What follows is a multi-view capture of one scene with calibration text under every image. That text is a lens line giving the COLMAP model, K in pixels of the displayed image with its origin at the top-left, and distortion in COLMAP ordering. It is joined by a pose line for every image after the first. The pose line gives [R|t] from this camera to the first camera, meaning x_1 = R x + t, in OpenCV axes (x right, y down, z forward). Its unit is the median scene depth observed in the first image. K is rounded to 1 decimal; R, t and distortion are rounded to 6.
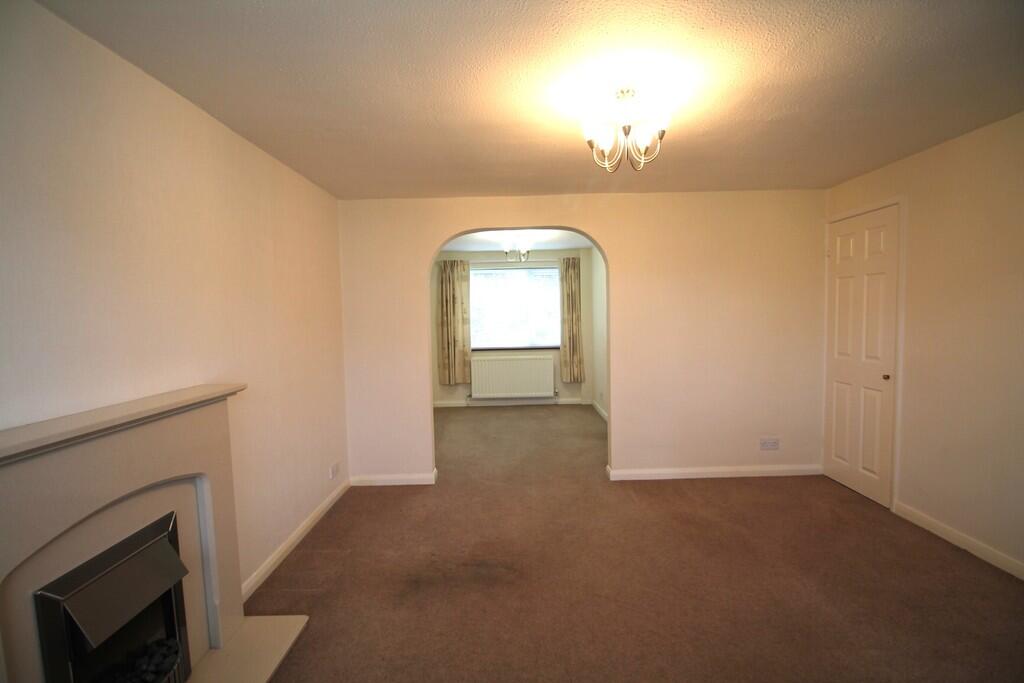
lens RADIAL K [[479.8, 0, 514.4], [0, 479.8, 348.0], [0, 0, 1]] dist [0.023661, -0.000513]
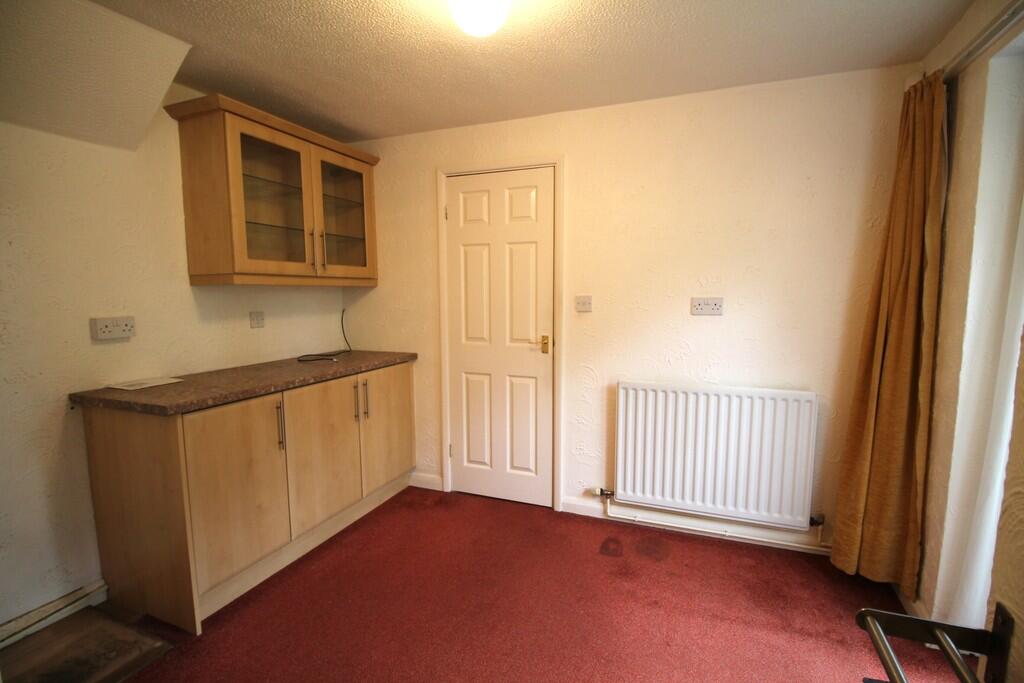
lens RADIAL K [[479.8, 0, 512.2], [0, 479.8, 342.5], [0, 0, 1]] dist [0.023661, -0.000513]
pose [[0.420110, -0.083315, 0.903641, -0.037578], [0.046326, 0.996447, 0.070334, -0.035519], [-0.906290, 0.012314, 0.422477, 0.614664]]
